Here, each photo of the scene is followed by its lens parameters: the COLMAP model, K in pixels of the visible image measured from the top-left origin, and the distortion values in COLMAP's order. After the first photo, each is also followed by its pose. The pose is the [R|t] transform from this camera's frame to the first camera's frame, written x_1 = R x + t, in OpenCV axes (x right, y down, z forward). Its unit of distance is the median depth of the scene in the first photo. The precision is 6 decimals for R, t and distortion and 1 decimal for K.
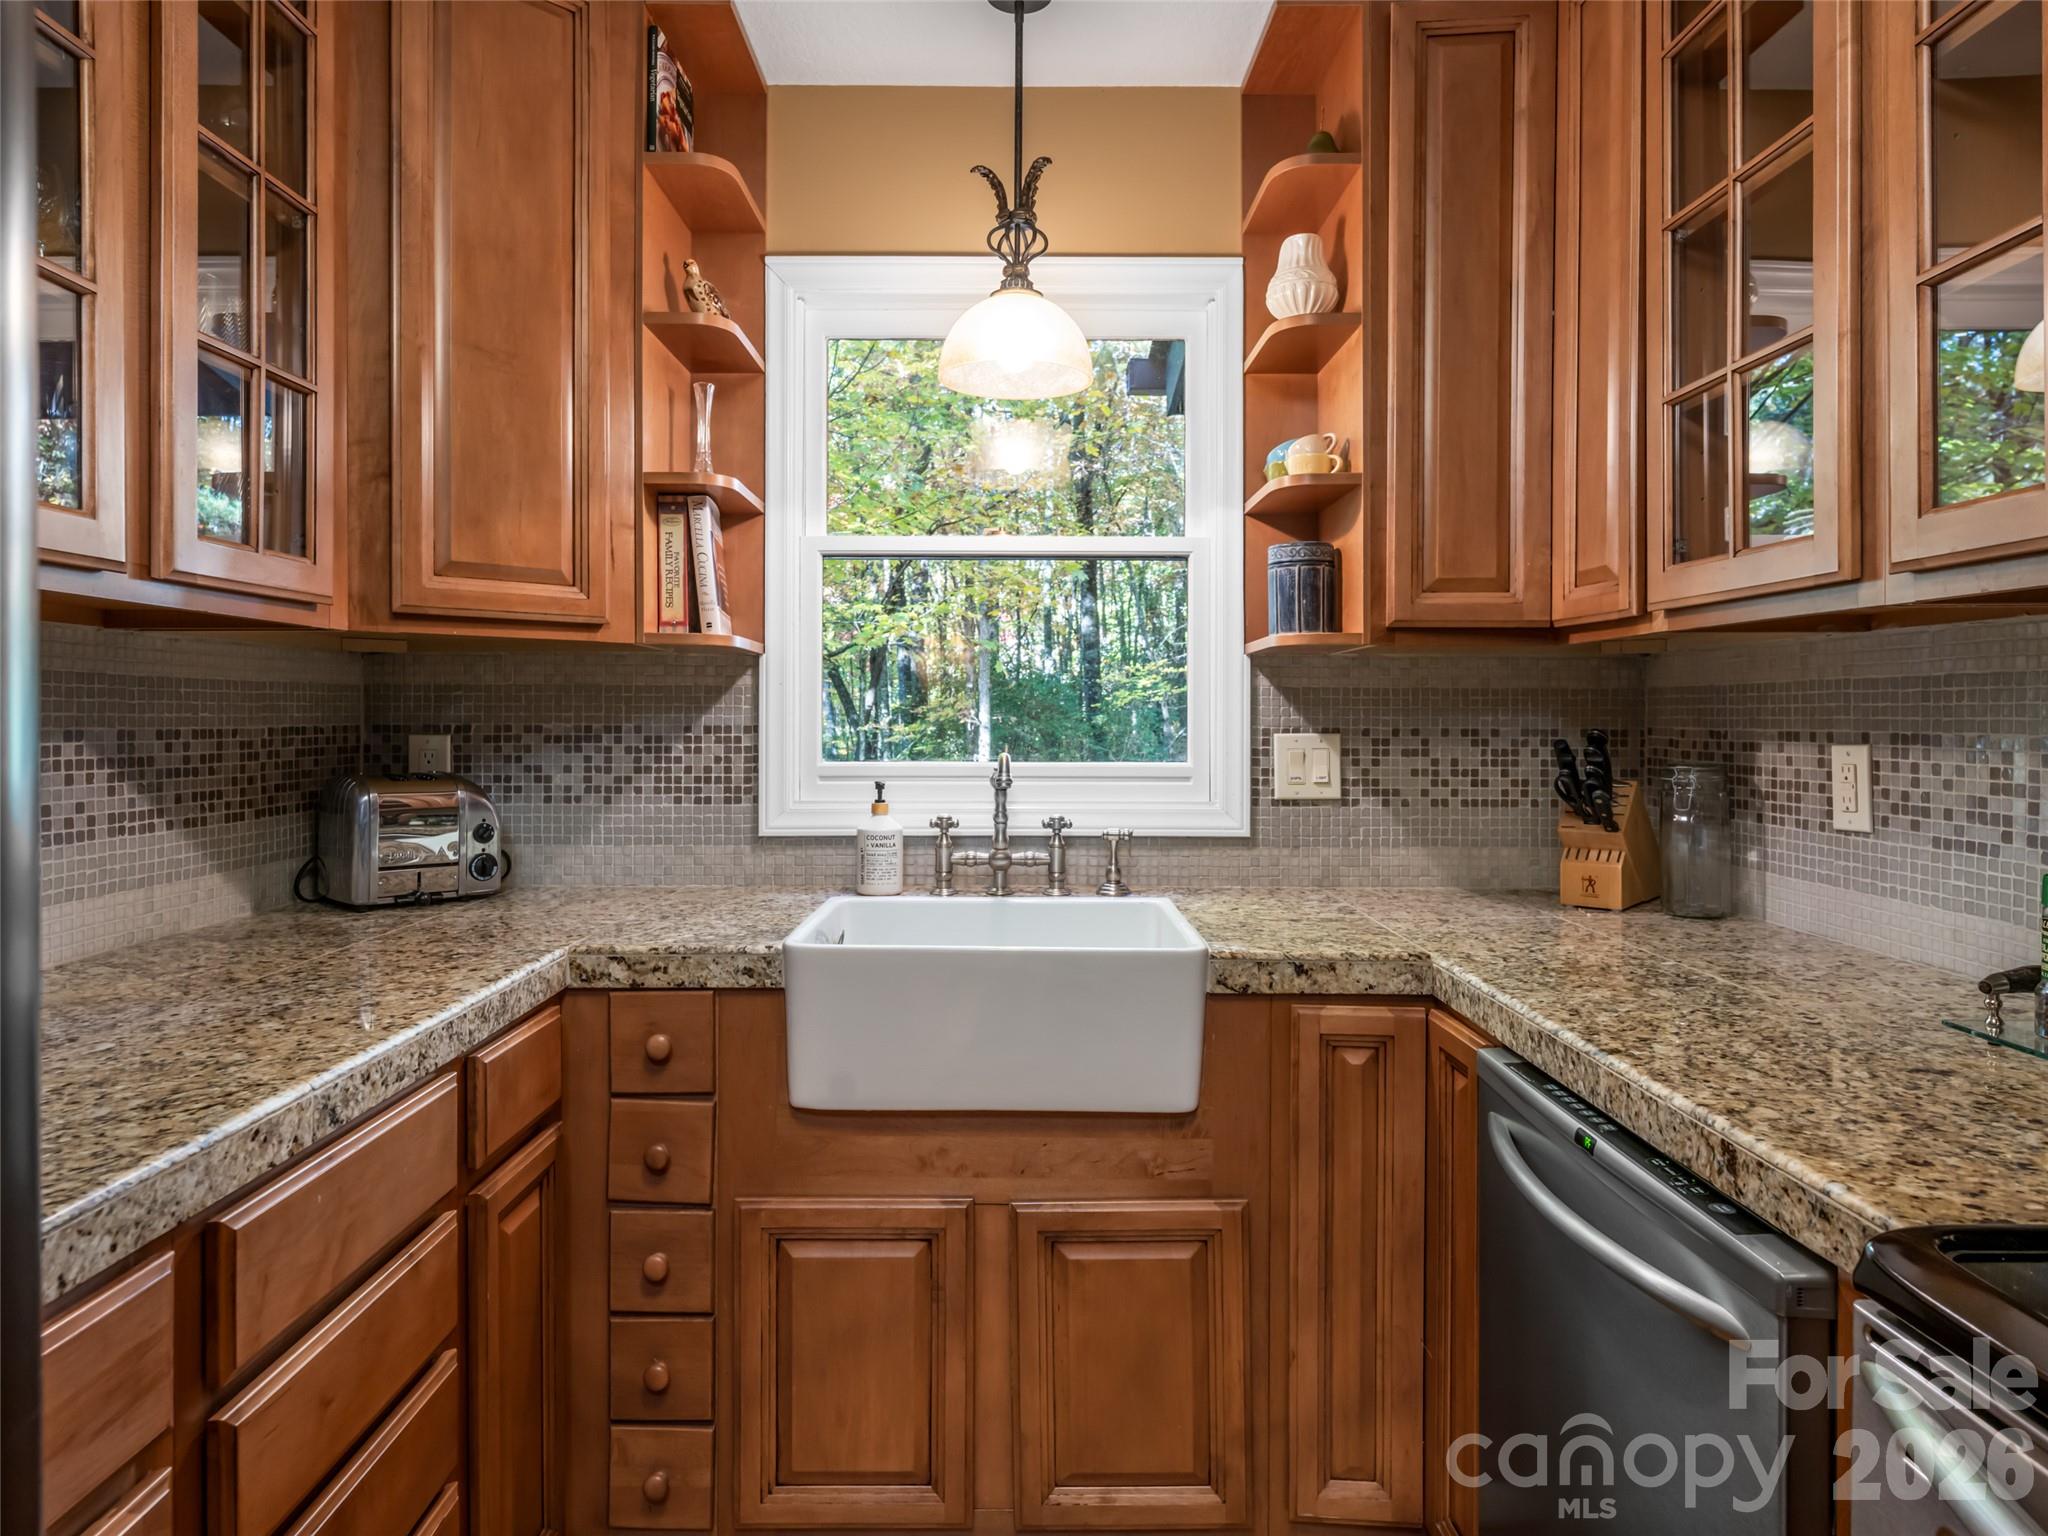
lens RADIAL K [[1203.6, 0, 1045.2], [0, 1203.6, 721.8], [0, 0, 1]] dist [0.000367, 0.000507]
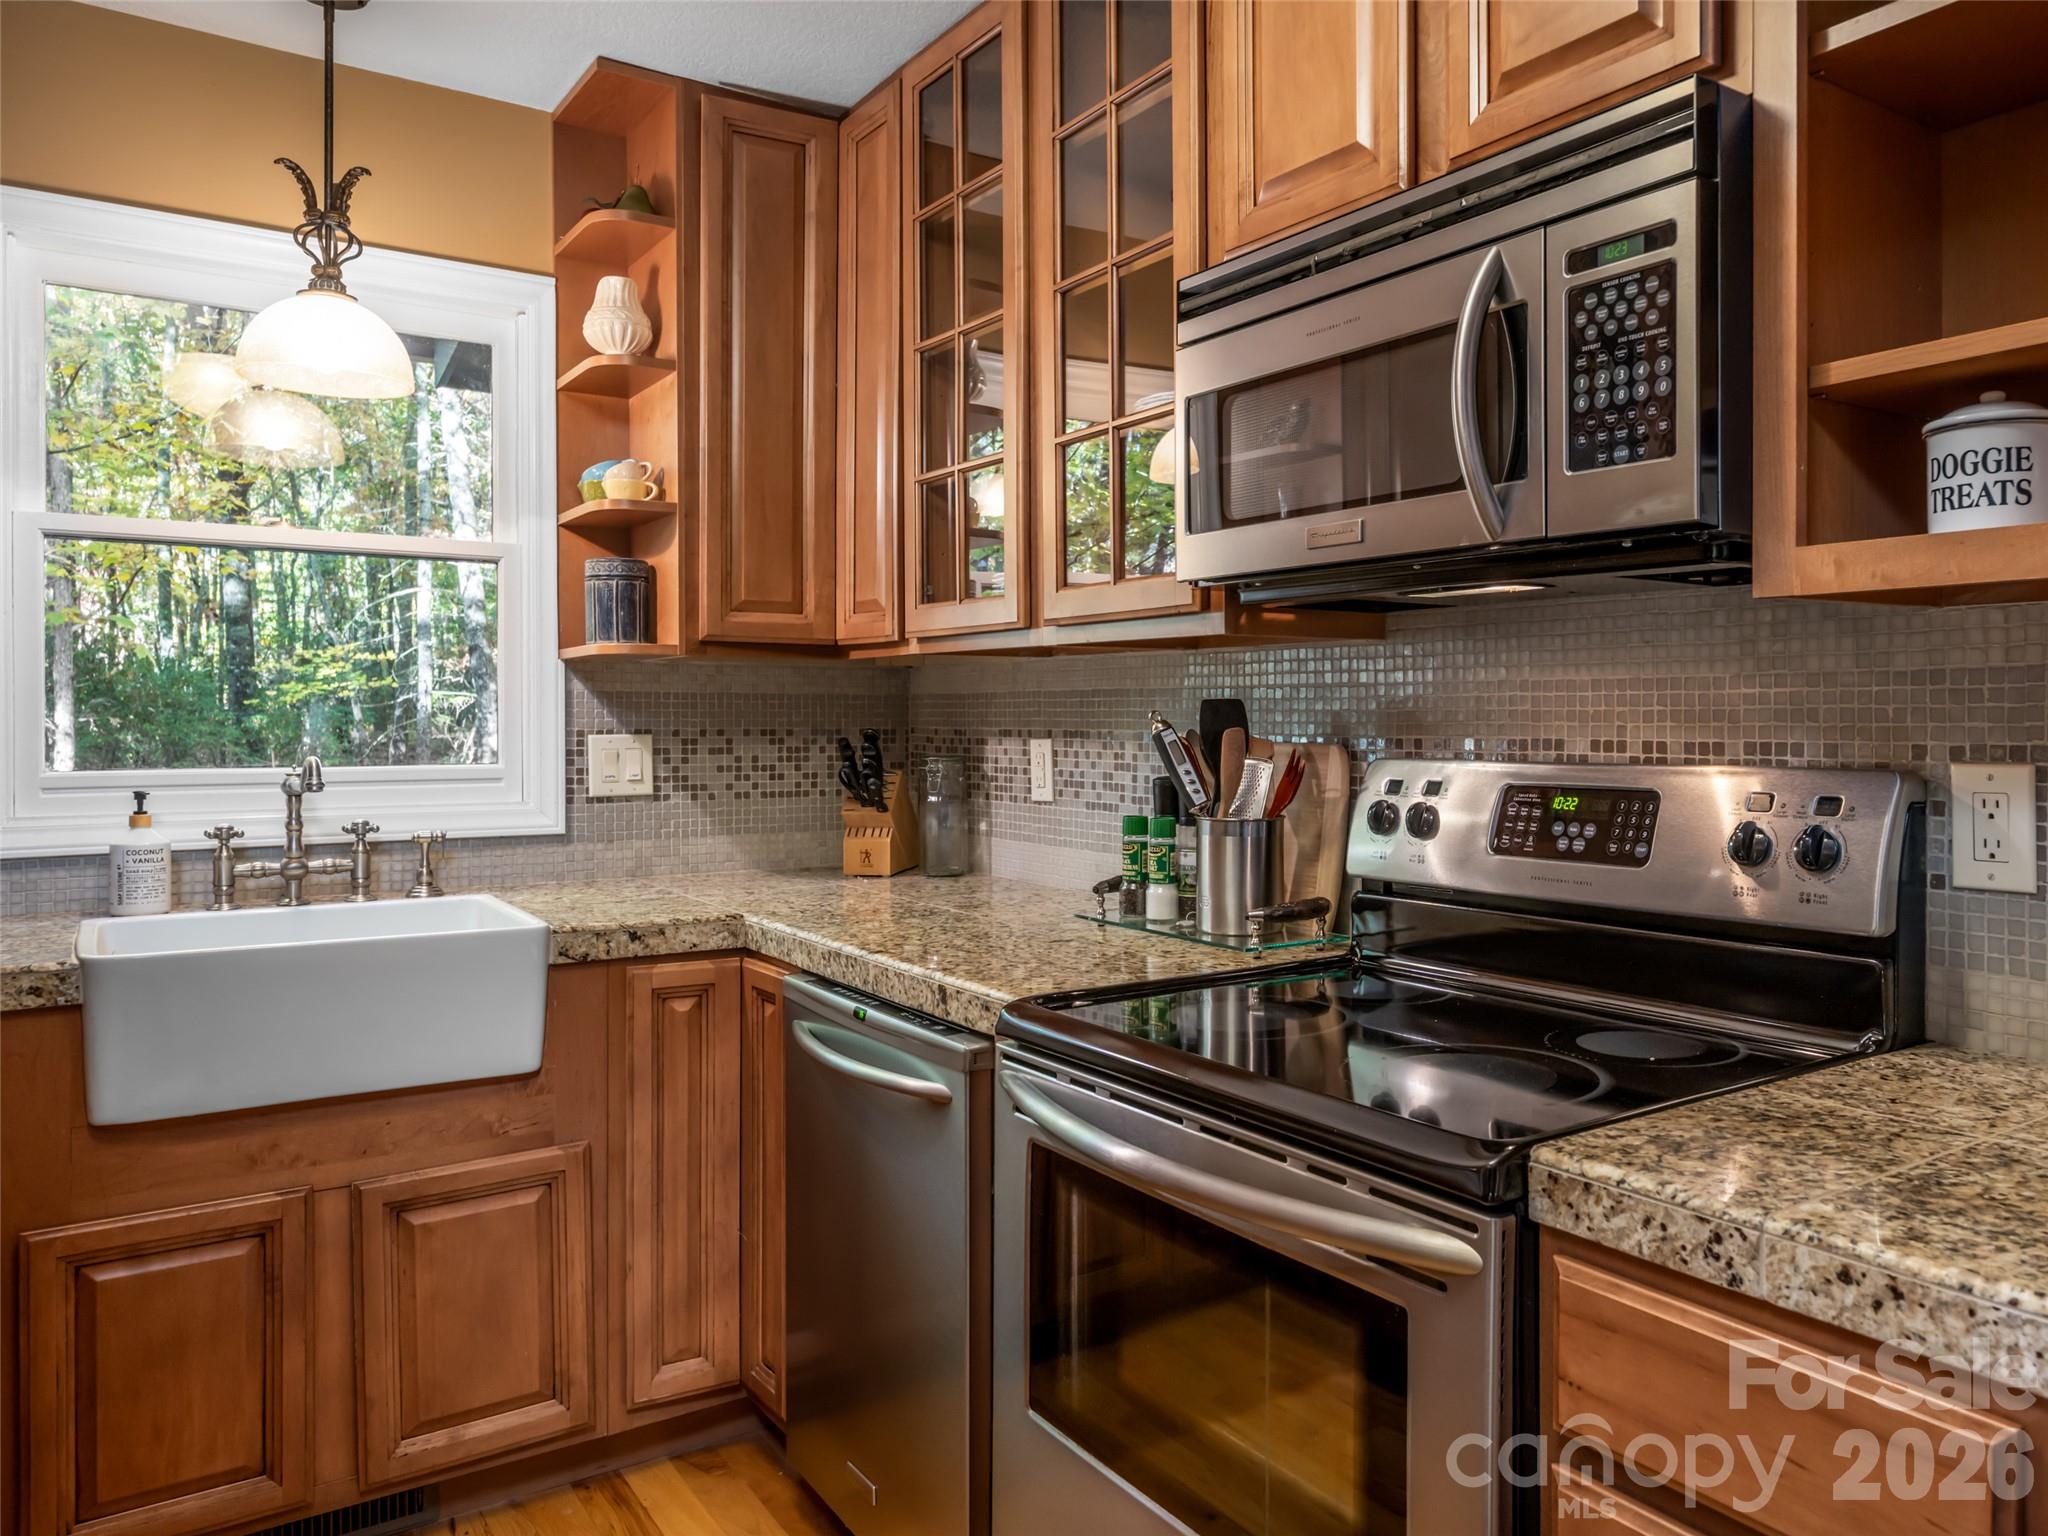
lens RADIAL K [[1426.5, 0, 1151.3], [0, 1426.5, 724.5], [0, 0, 1]] dist [-0.002711, -0.002440]
pose [[0.815779, -0.004396, 0.578347, -0.161562], [0.003670, 0.999990, 0.002424, -0.000748], [-0.578352, 0.000145, 0.815788, -0.379868]]
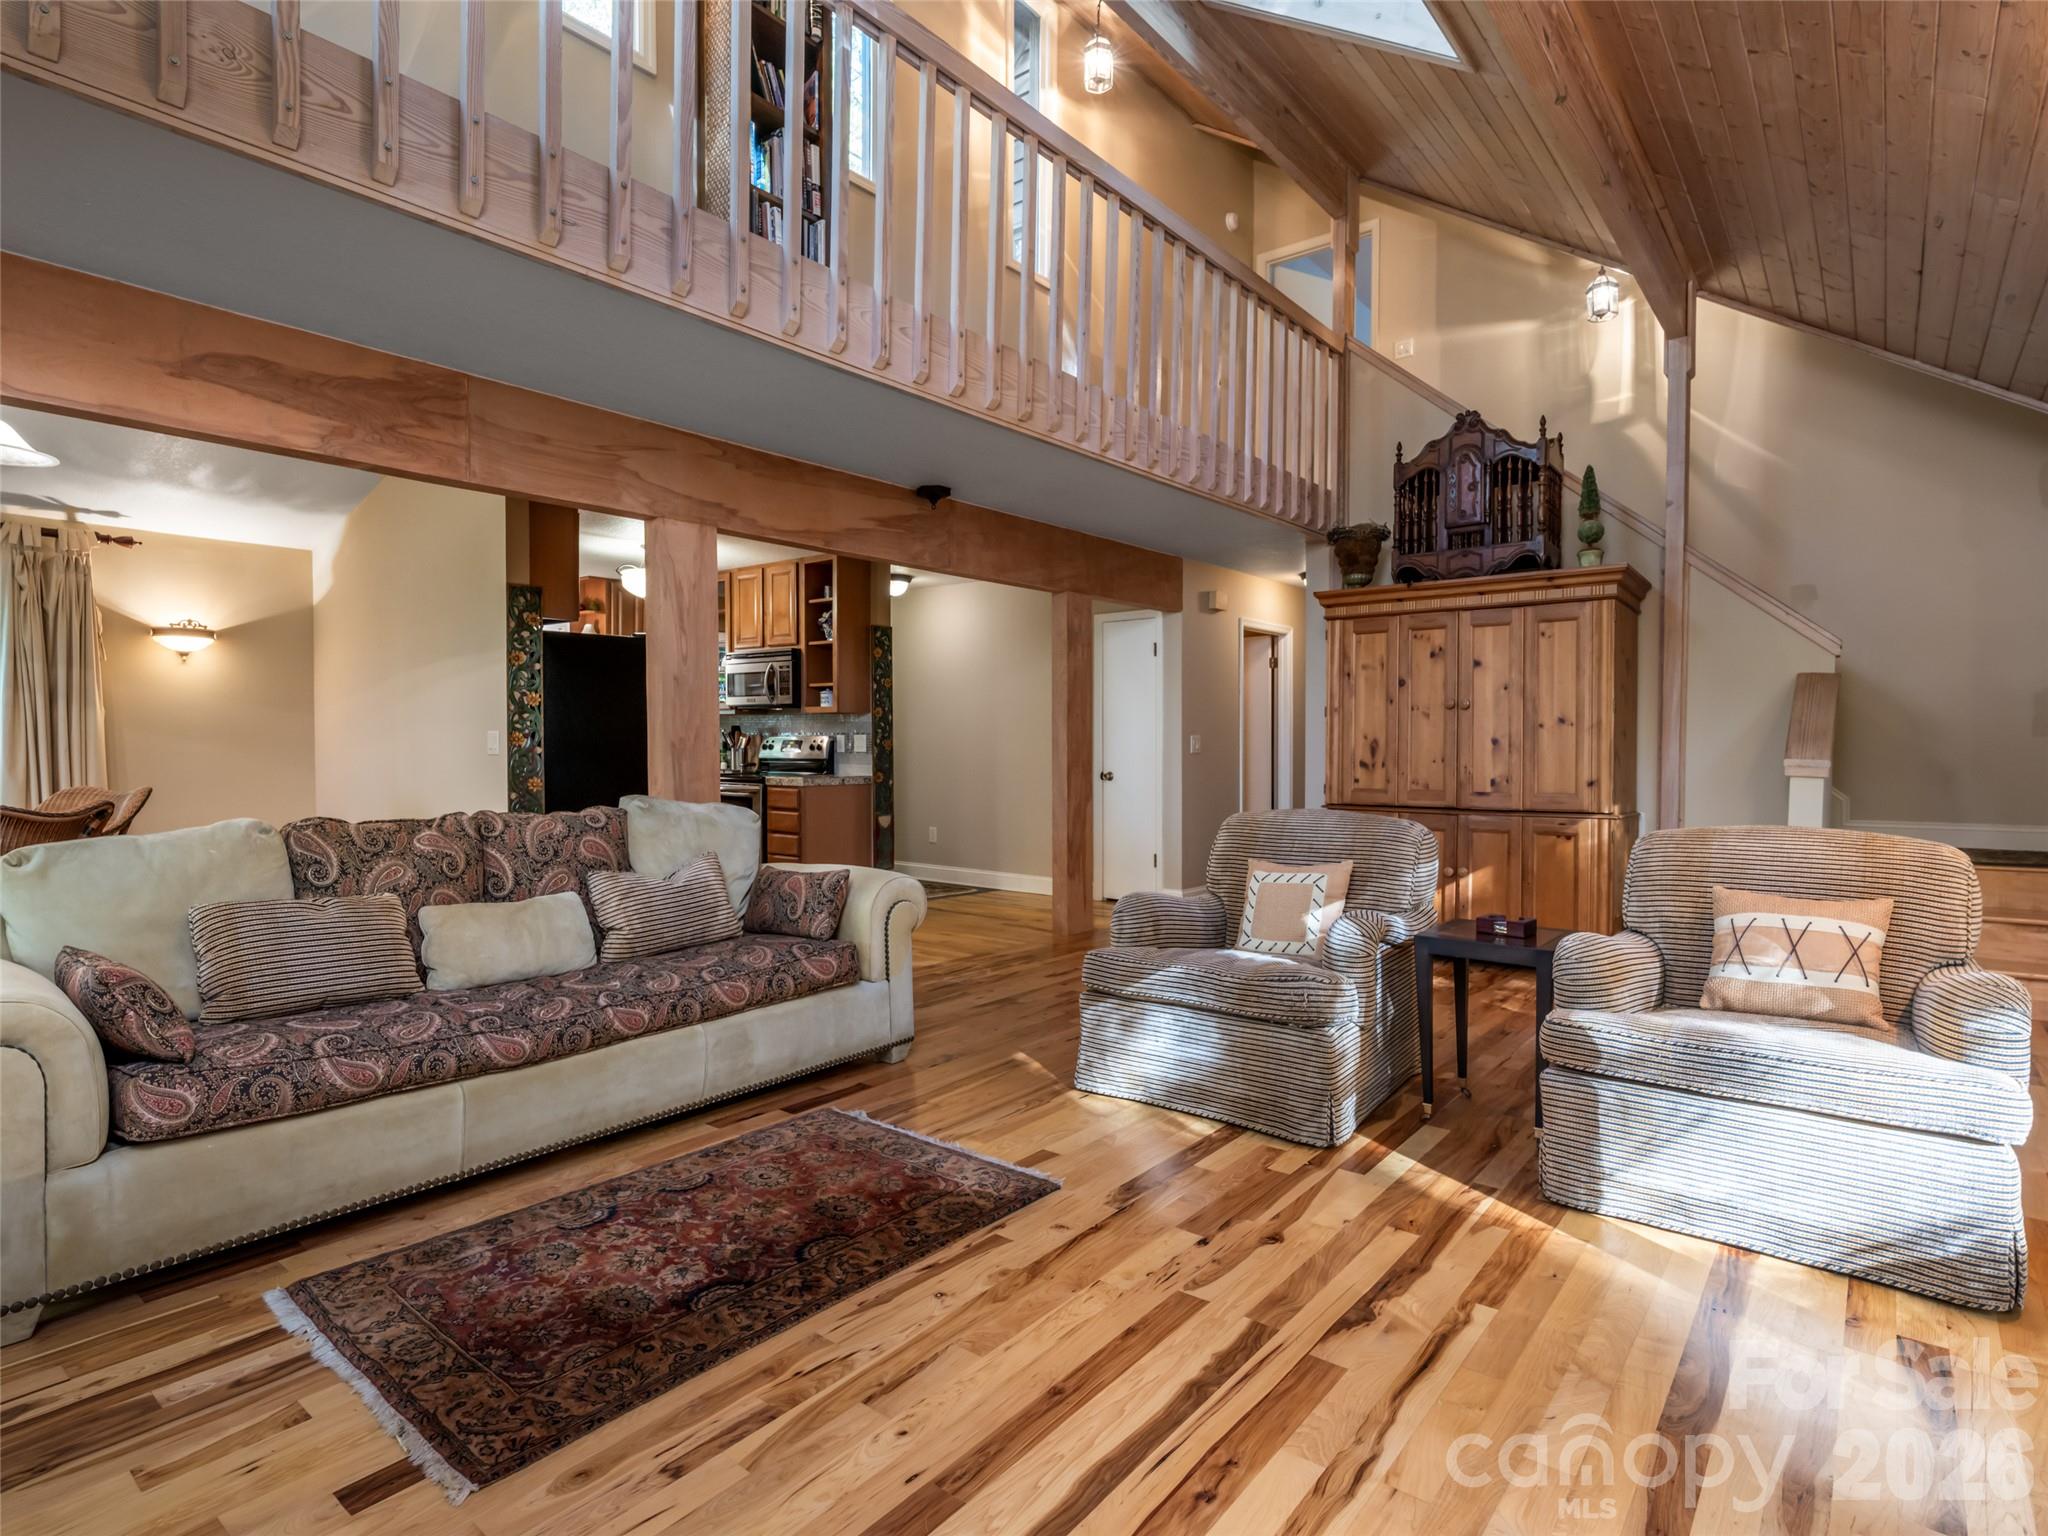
lens RADIAL K [[1086.1, 0, 1012.0], [0, 1086.1, 763.1], [0, 0, 1]] dist [0.006294, -0.001700]
pose [[0.641907, -0.016025, 0.766615, -2.221750], [0.000238, 0.999786, 0.020700, 0.045118], [-0.766783, -0.013105, 0.641773, -3.315978]]
